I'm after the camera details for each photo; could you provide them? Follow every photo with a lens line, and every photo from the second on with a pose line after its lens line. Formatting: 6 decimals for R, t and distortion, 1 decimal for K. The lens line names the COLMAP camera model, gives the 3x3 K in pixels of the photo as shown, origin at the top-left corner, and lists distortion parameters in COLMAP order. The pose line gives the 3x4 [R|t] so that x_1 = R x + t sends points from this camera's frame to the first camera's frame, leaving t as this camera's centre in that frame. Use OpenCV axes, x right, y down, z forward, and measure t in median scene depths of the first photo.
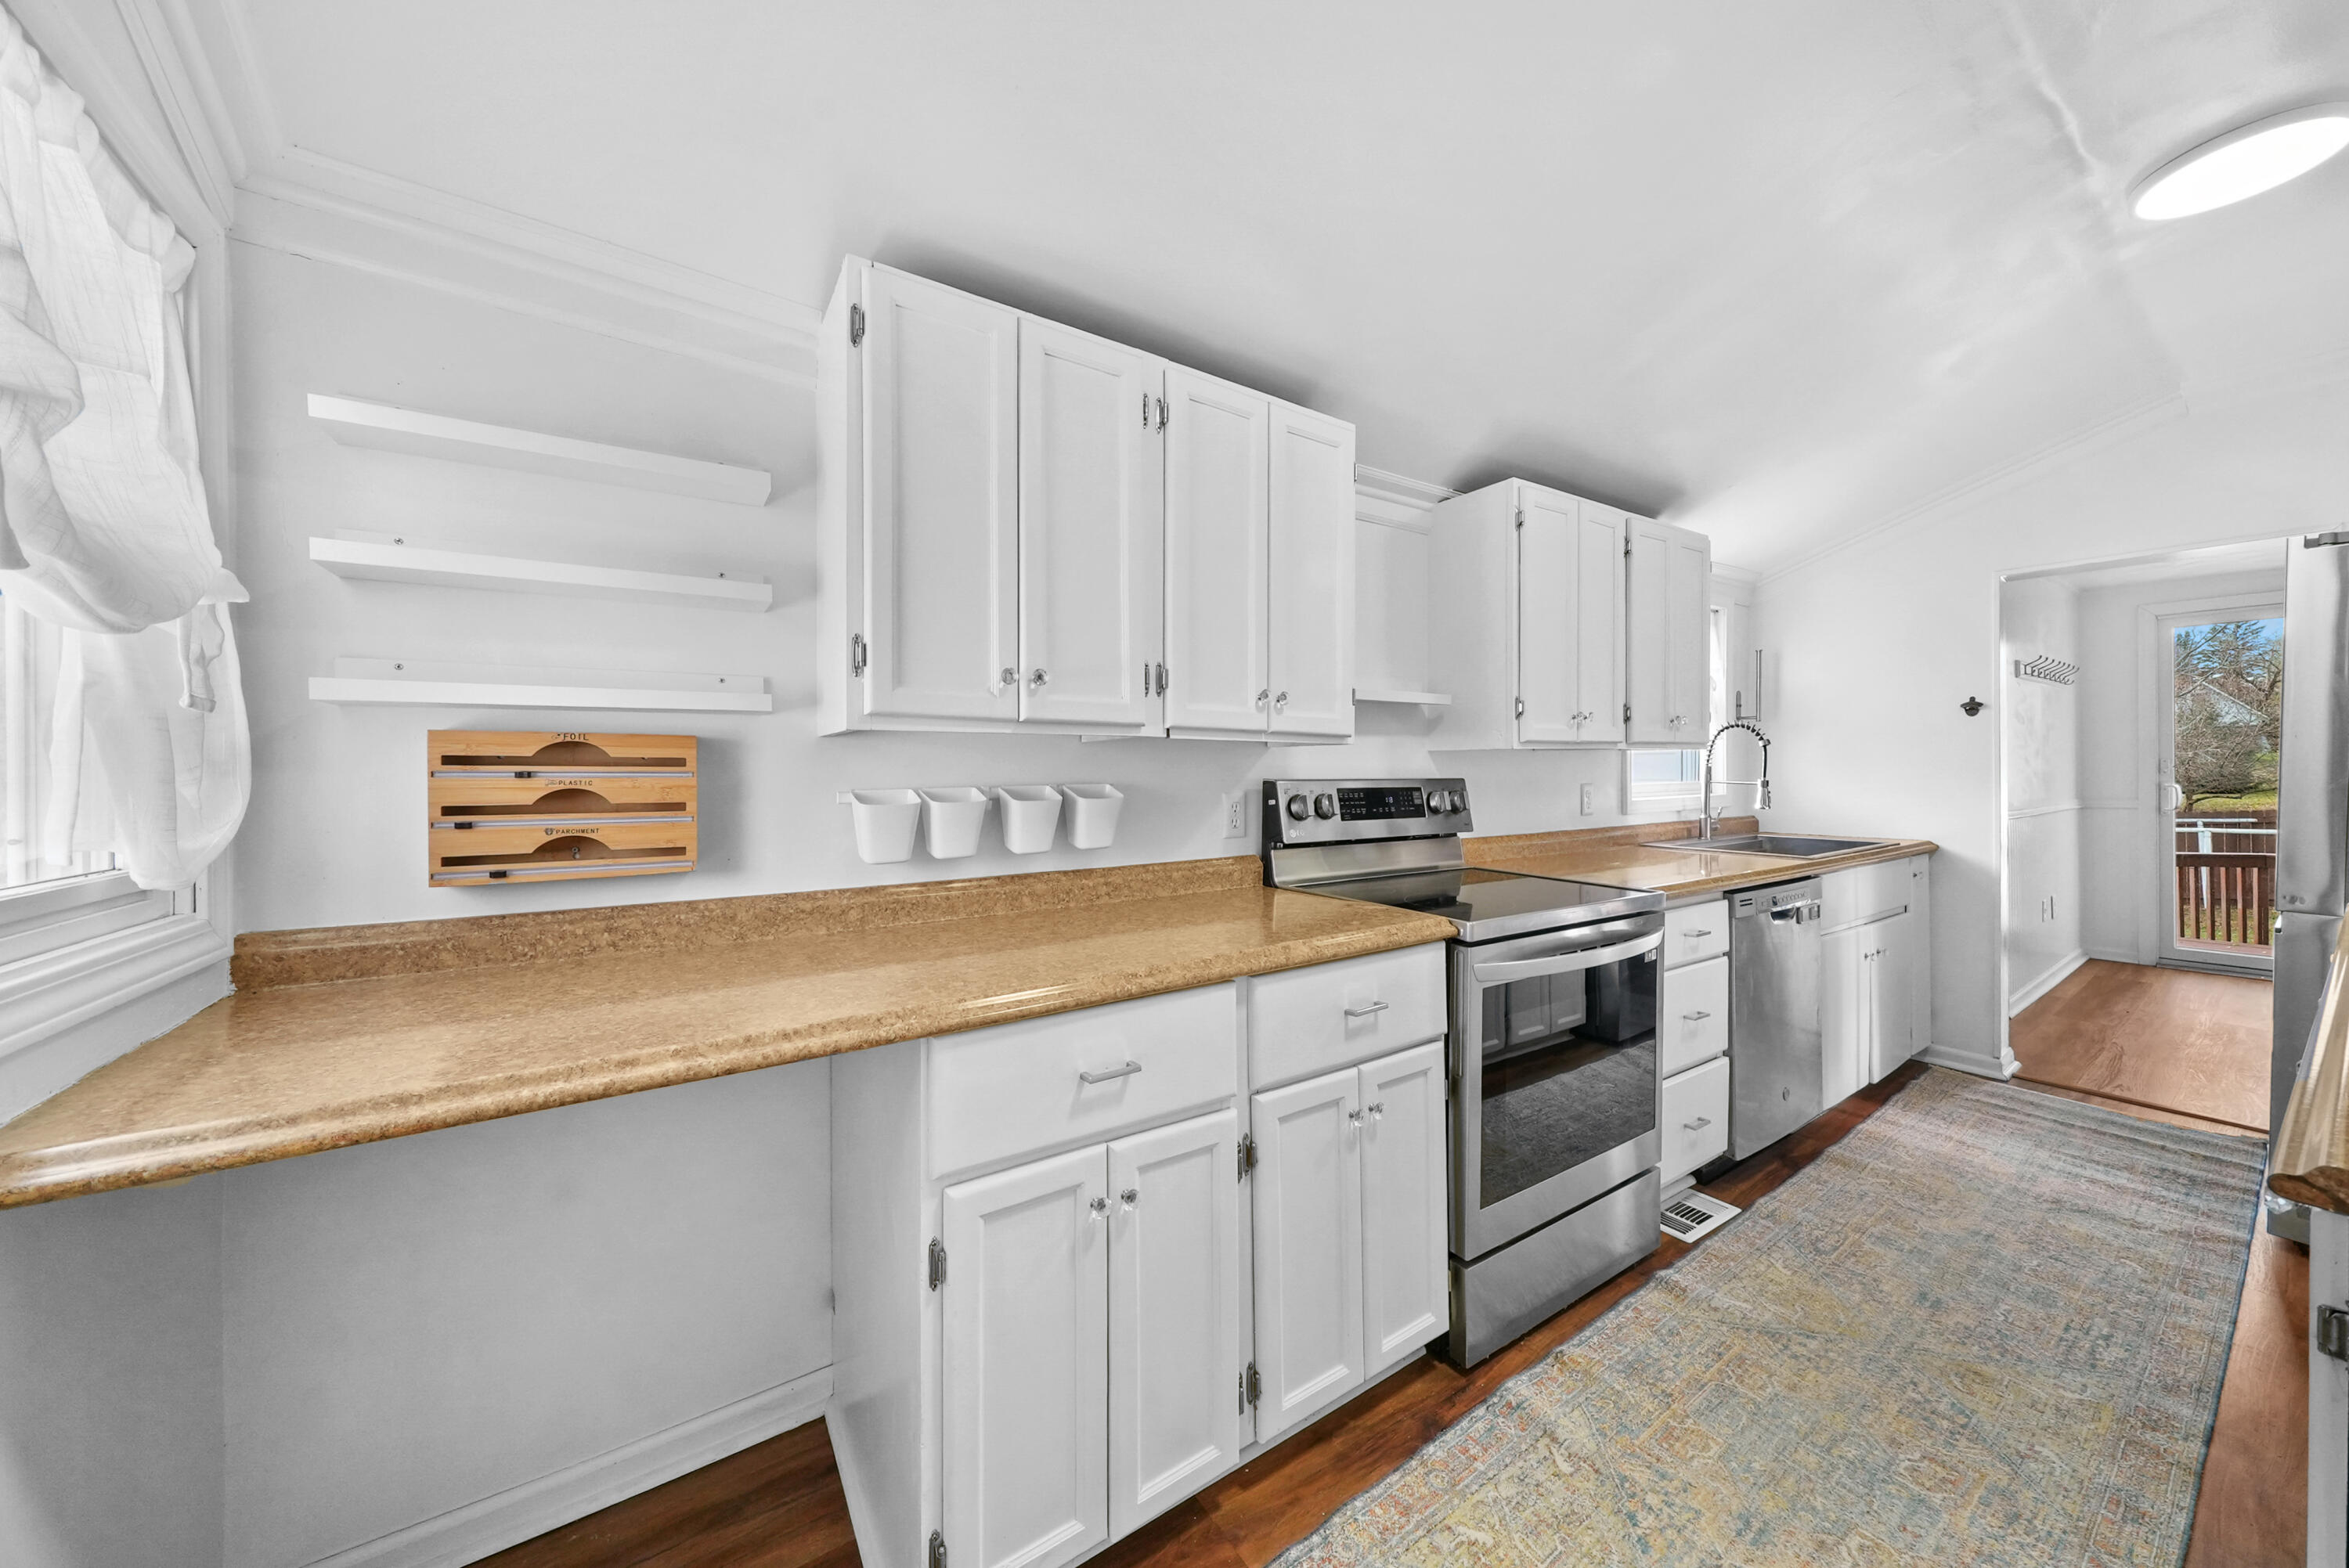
lens RADIAL K [[801.4, 0, 1165.8], [0, 801.4, 769.2], [0, 0, 1]] dist [0.000694, -0.000040]
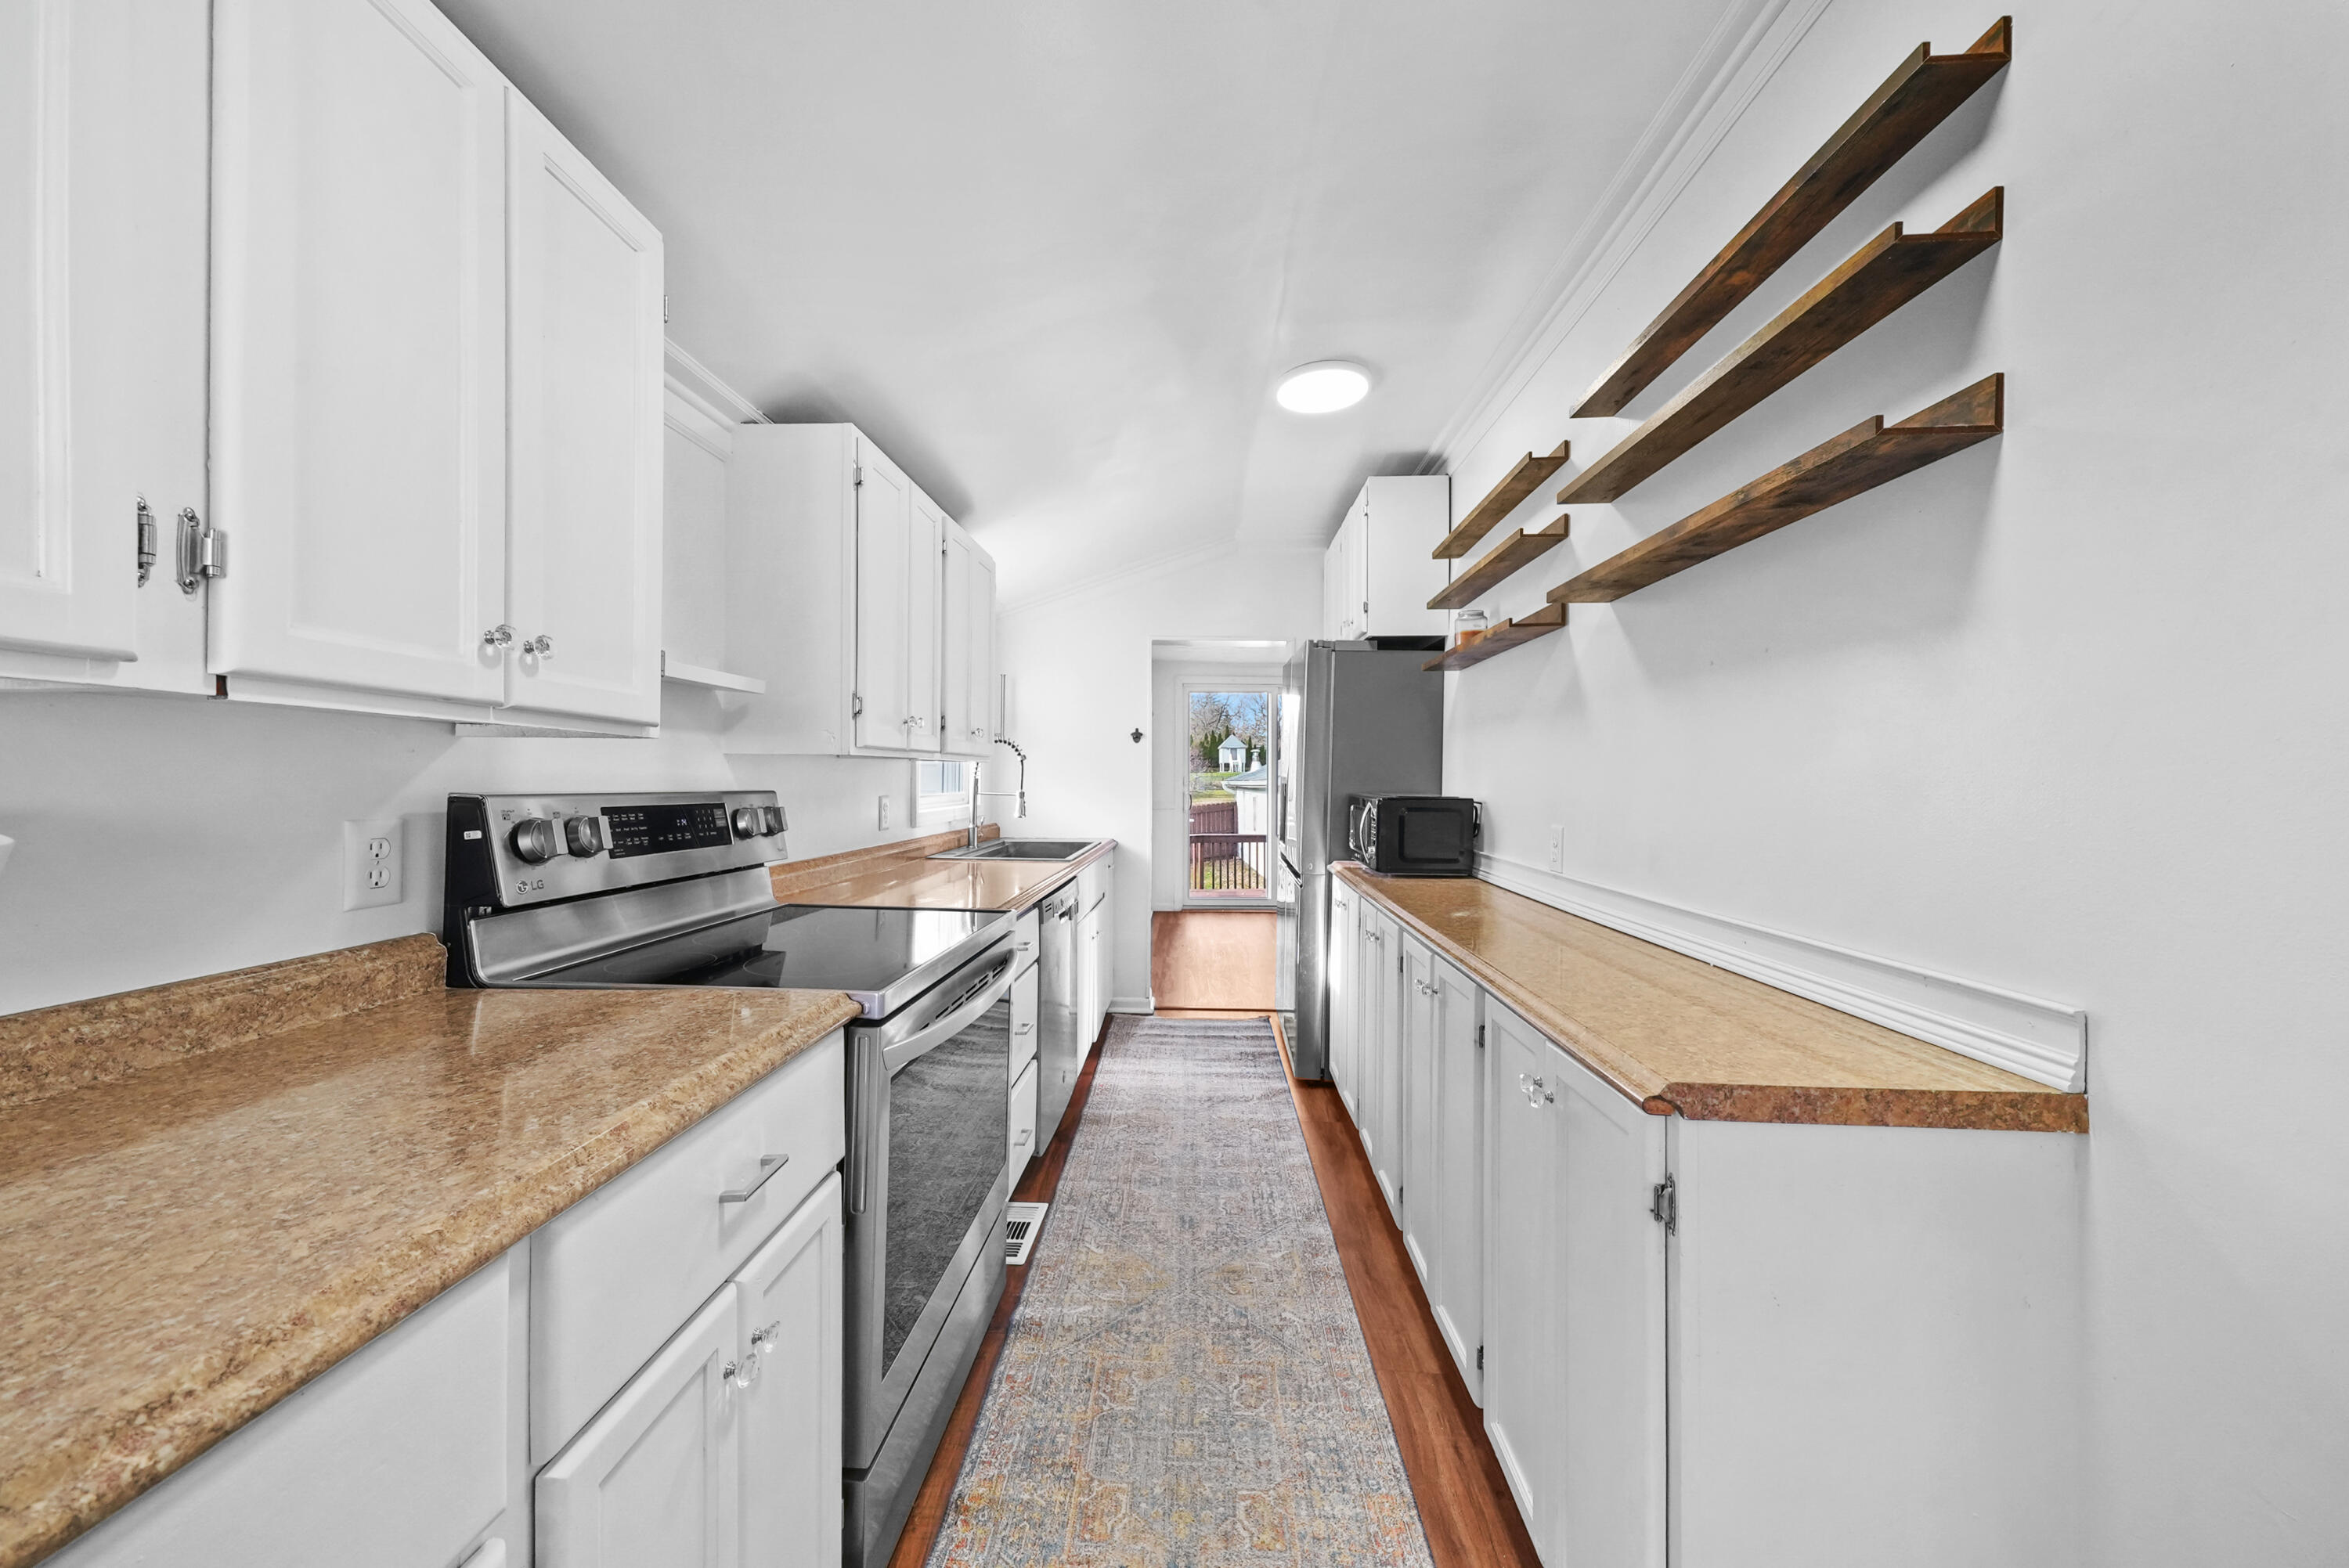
lens RADIAL K [[796.5, 0, 1179.0], [0, 796.5, 781.6], [0, 0, 1]] dist [0.015067, -0.002379]
pose [[0.576174, 0.008260, 0.817285, -0.041319], [-0.011248, 0.999934, -0.002177, -0.000250], [-0.817250, -0.007938, 0.576229, 0.268729]]
